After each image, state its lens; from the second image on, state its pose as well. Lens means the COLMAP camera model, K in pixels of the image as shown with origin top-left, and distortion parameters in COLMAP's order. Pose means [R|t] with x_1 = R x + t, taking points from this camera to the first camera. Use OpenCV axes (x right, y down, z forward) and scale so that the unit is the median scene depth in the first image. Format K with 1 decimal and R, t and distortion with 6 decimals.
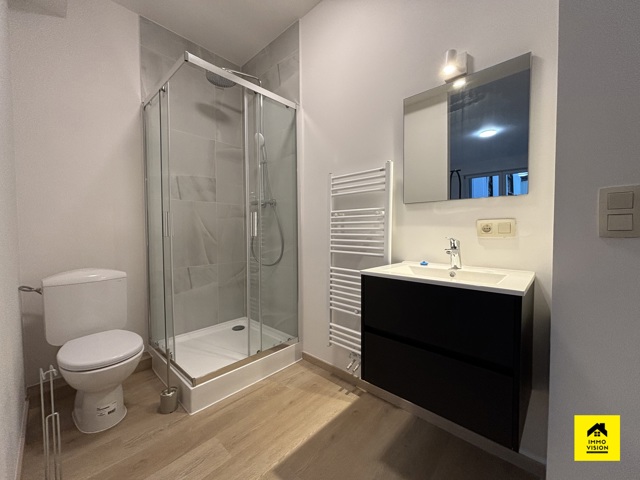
lens RADIAL K [[256.1, 0, 319.9], [0, 256.1, 237.9], [0, 0, 1]] dist [0.000739, 0.000049]
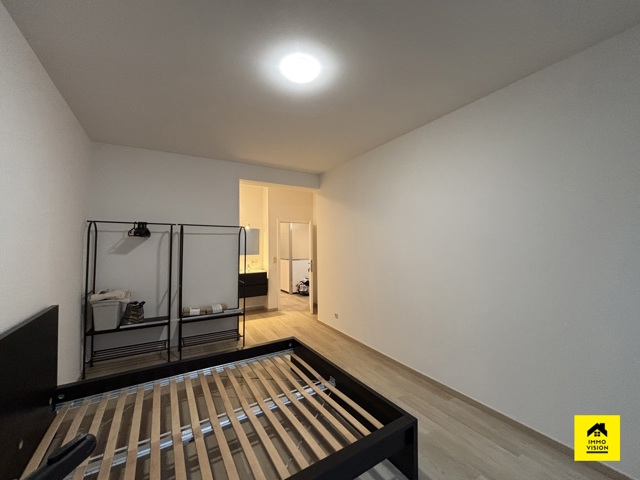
lens RADIAL K [[250.1, 0, 320.0], [0, 250.1, 240.0], [0, 0, 1]] dist [0.000455, 0.000025]
pose [[0.253380, 0.039723, 0.966551, -3.348441], [0.037827, 0.997986, -0.050931, -0.163896], [-0.966627, 0.049467, 0.251367, -1.315487]]
